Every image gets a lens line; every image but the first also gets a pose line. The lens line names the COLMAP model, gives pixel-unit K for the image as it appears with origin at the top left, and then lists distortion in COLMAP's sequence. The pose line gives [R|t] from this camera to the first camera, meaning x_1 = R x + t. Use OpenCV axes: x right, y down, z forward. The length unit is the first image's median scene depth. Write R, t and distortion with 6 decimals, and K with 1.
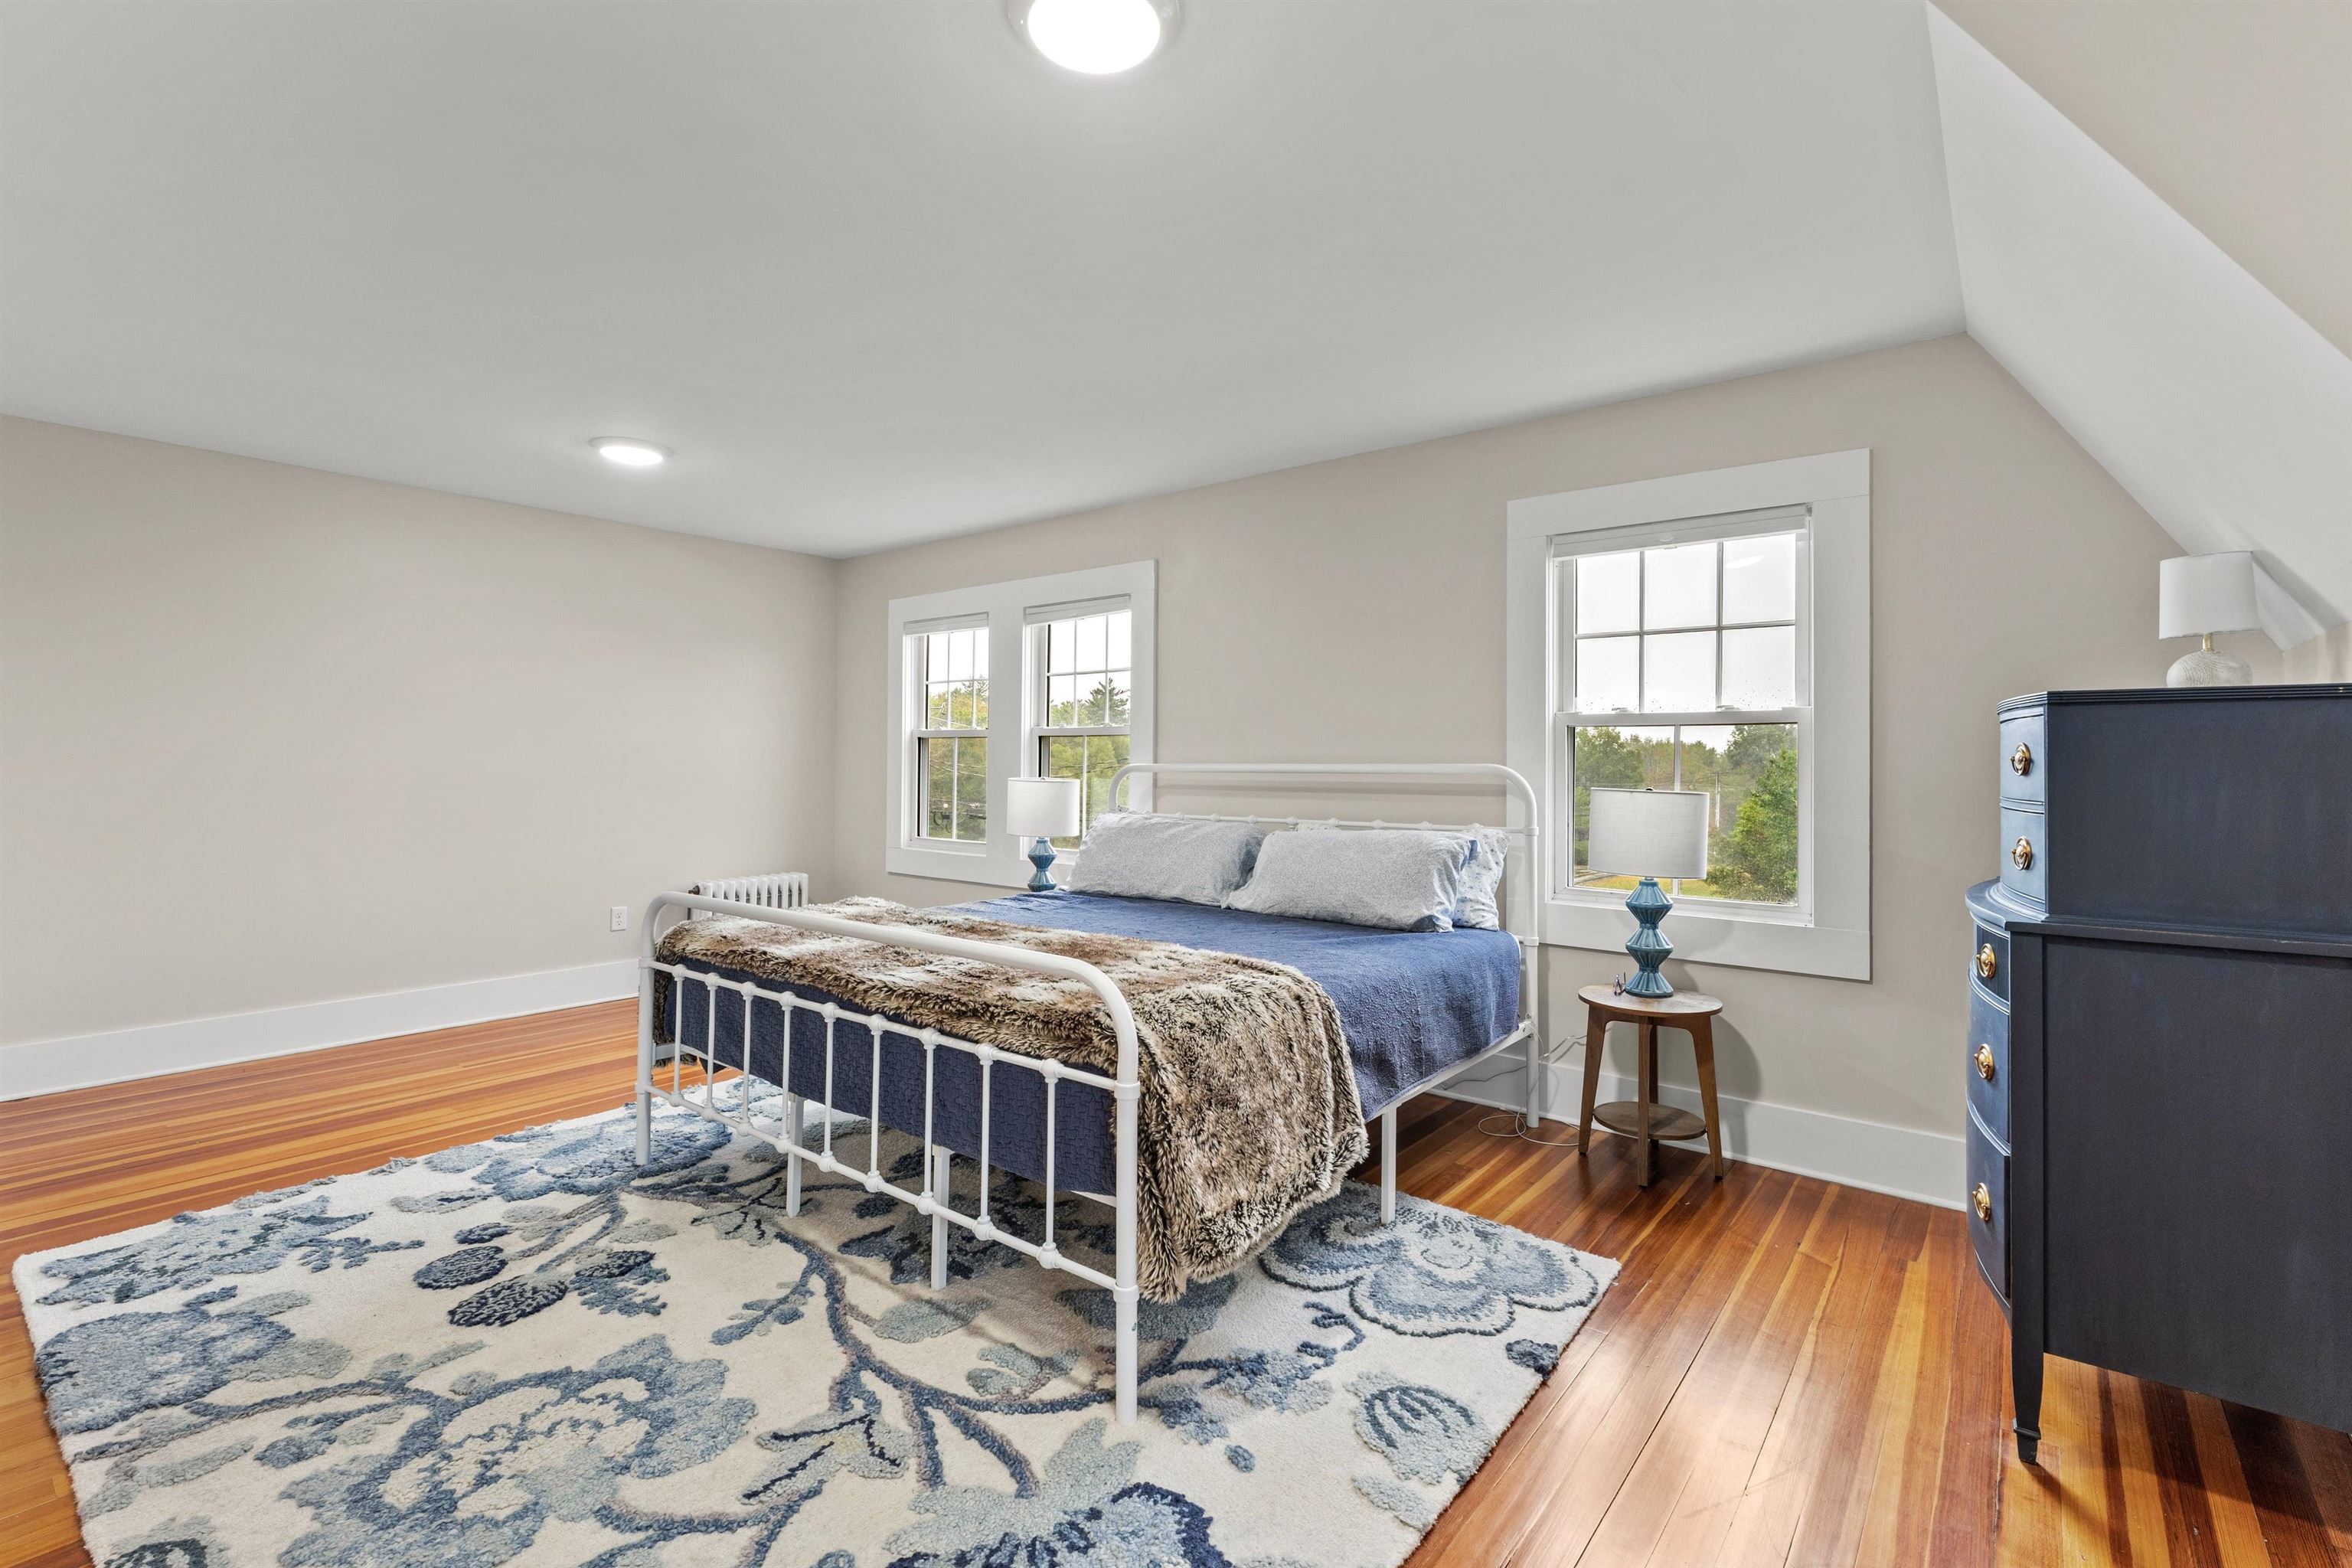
lens RADIAL K [[1061.6, 0, 1166.4], [0, 1061.6, 745.1], [0, 0, 1]] dist [-0.001627, -0.002470]
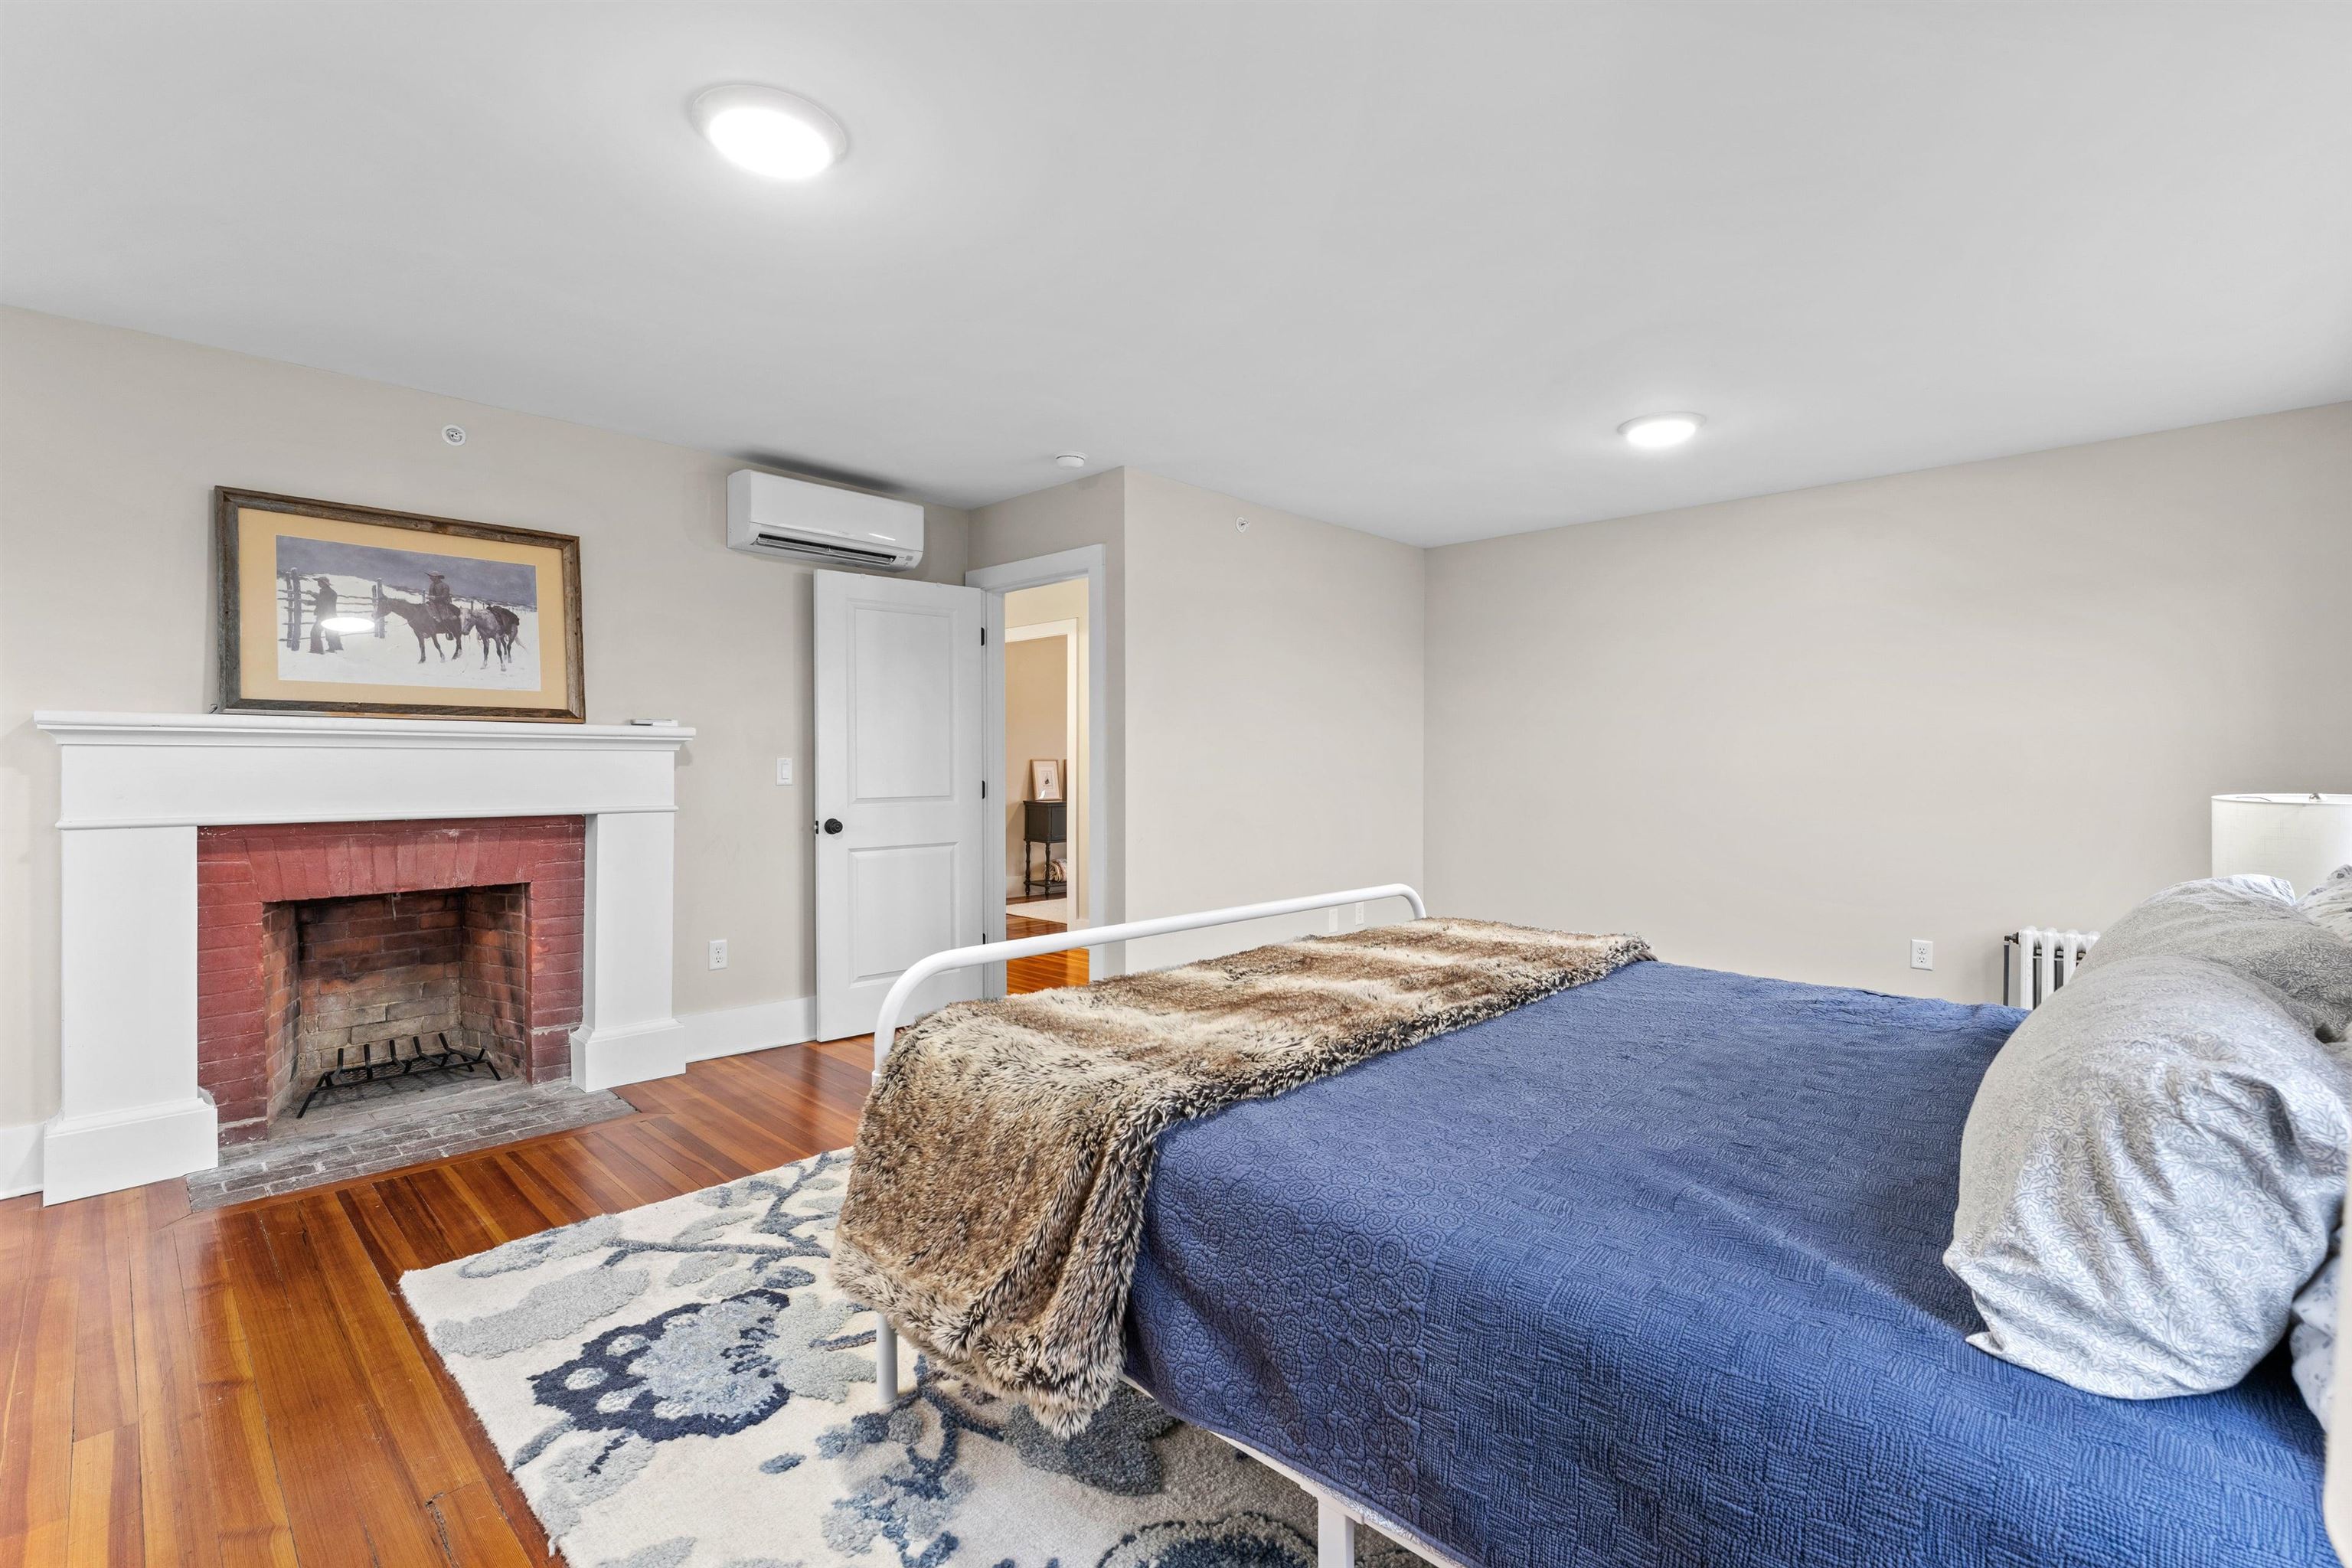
lens RADIAL K [[1061.6, 0, 1177.1], [0, 1061.6, 764.9], [0, 0, 1]] dist [-0.001627, -0.002470]
pose [[-0.090081, -0.000805, -0.995934, 0.817946], [0.018813, 0.999820, -0.002510, 0.011446], [0.995757, -0.018962, -0.090050, 1.156211]]
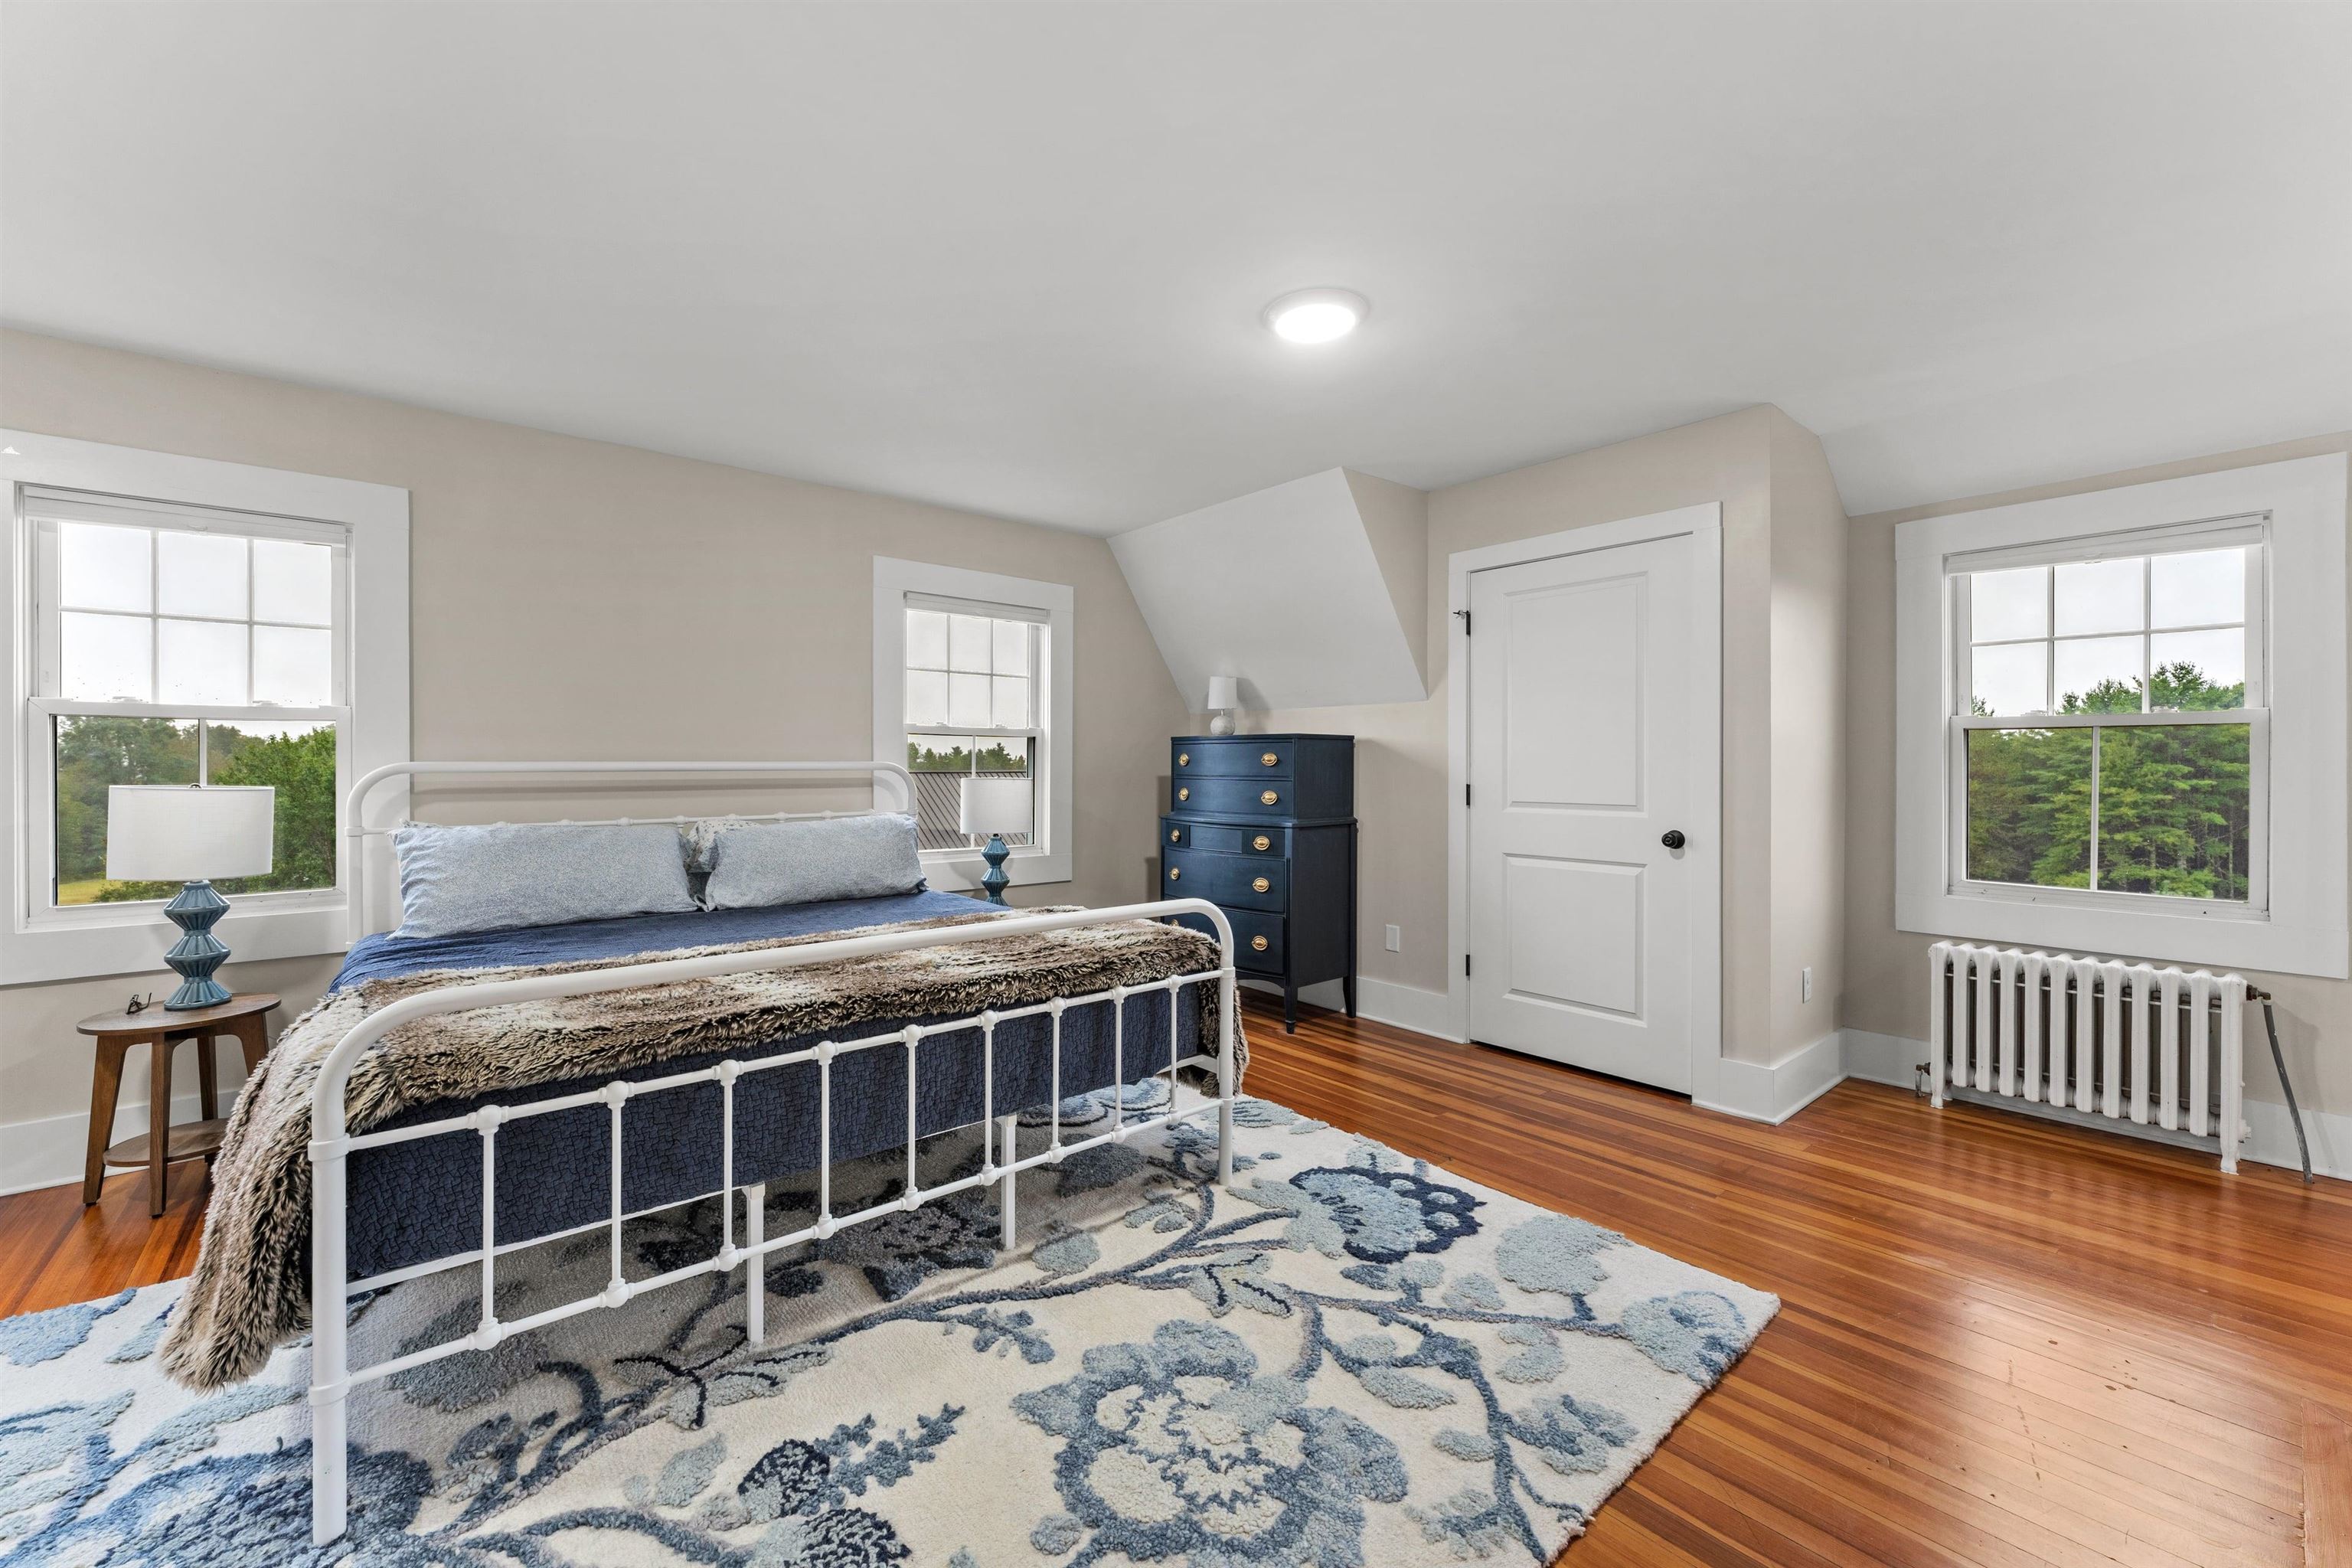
lens RADIAL K [[936.7, 0, 1170.7], [0, 936.7, 776.3], [0, 0, 1]] dist [-0.001629, -0.000927]
pose [[0.184679, -0.025665, 0.982464, -1.179033], [-0.027032, 0.999148, 0.031182, -0.014031], [-0.982427, -0.032317, 0.183828, 0.699205]]
